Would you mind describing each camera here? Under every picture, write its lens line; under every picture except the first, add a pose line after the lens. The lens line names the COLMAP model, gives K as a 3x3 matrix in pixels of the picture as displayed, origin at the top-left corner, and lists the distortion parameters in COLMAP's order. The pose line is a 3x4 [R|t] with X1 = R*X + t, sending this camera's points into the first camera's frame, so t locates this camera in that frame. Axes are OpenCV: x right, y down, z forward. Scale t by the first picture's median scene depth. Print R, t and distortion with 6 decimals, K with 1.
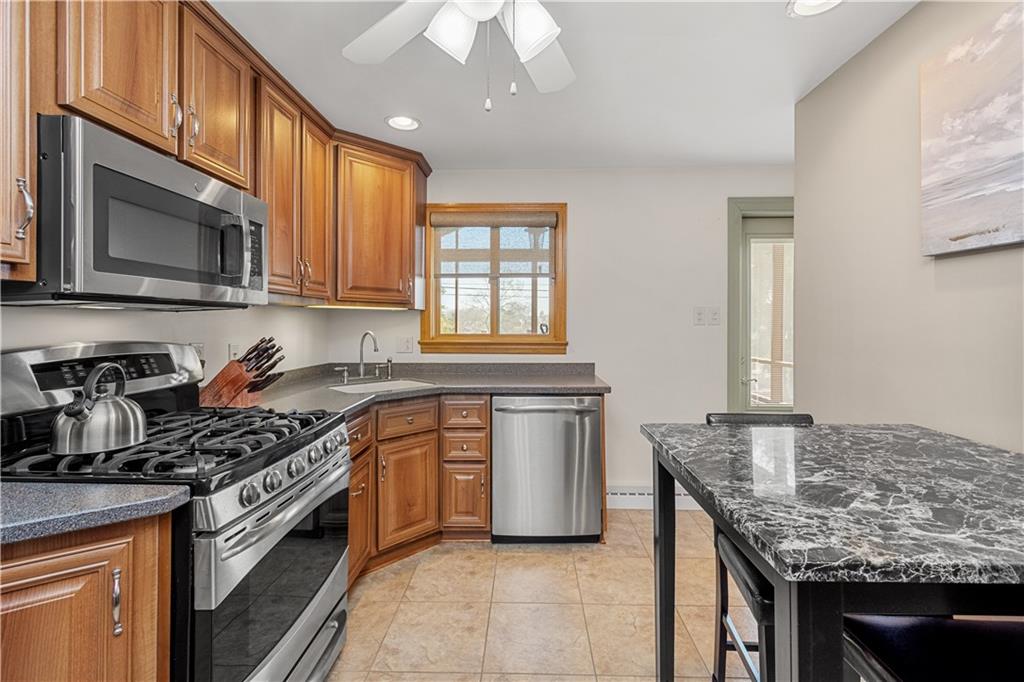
lens RADIAL K [[452.0, 0, 526.5], [0, 452.0, 320.9], [0, 0, 1]] dist [0.000760, -0.000468]
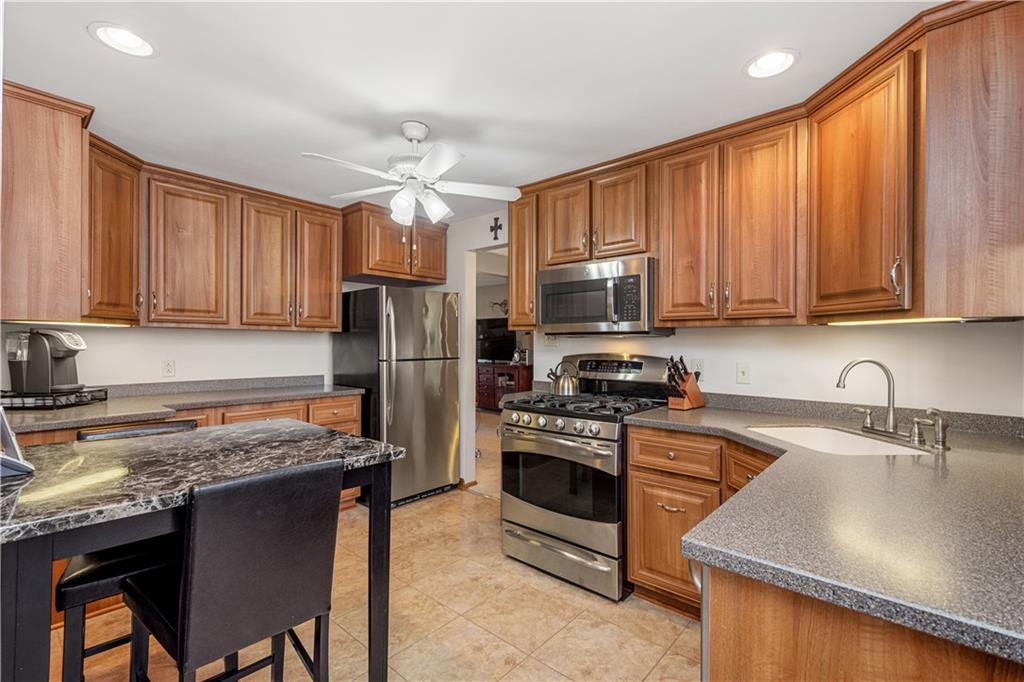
lens RADIAL K [[452.0, 0, 511.9], [0, 452.0, 340.7], [0, 0, 1]] dist [0.000760, -0.000468]
pose [[-0.639228, -0.007392, -0.768981, 0.489902], [-0.003185, 0.999971, -0.006964, 0.005020], [0.769010, -0.002002, -0.639233, 1.038548]]
